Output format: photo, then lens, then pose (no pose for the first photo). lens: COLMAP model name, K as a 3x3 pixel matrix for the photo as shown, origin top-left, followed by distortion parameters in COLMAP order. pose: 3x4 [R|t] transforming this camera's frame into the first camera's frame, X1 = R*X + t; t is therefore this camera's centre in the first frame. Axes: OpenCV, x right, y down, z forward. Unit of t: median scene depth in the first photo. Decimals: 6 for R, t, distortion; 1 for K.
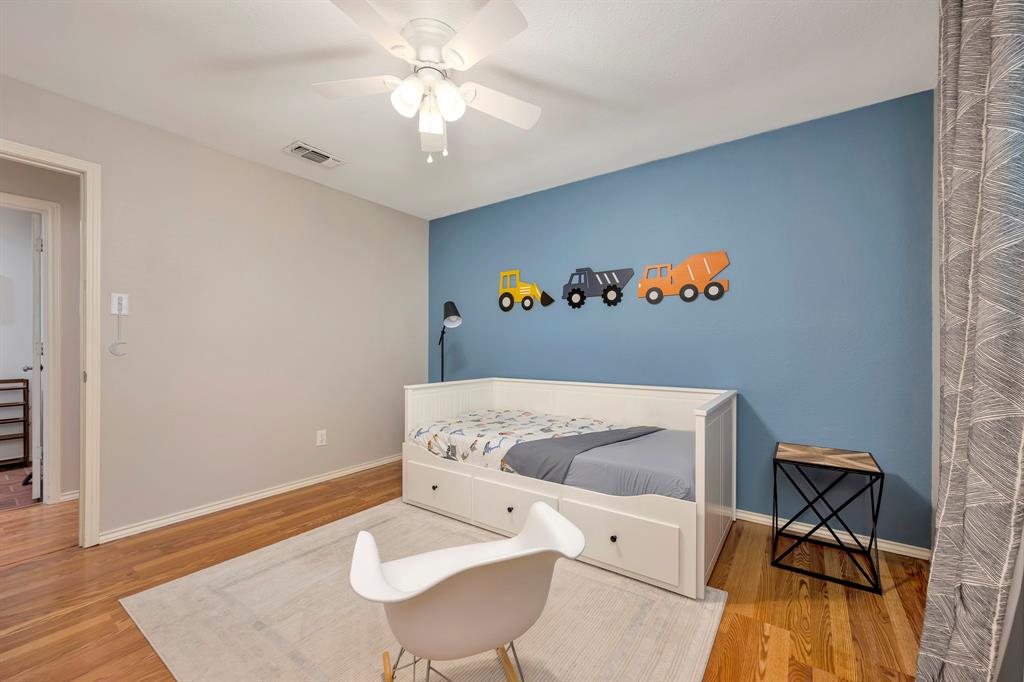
lens RADIAL K [[402.6, 0, 515.9], [0, 402.6, 346.1], [0, 0, 1]] dist [-0.000684, -0.000071]
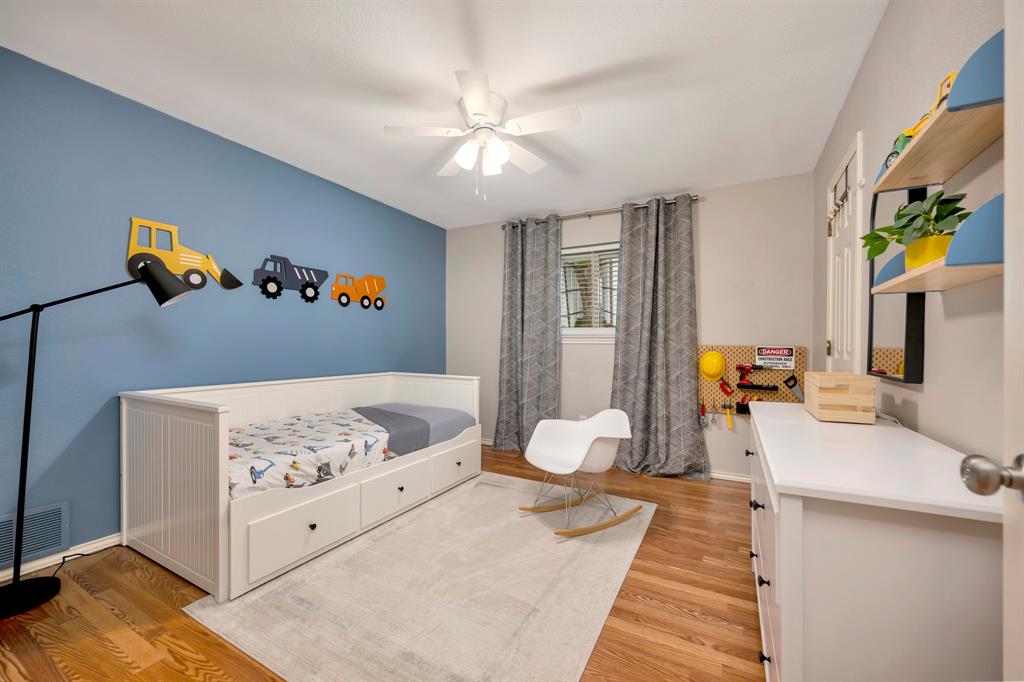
lens RADIAL K [[402.6, 0, 515.9], [0, 402.6, 346.1], [0, 0, 1]] dist [-0.000684, -0.000071]
pose [[-0.116749, -0.004649, 0.993151, -0.840249], [-0.011212, 0.999931, 0.003363, 0.001941], [-0.993098, -0.010743, -0.116793, 0.593705]]
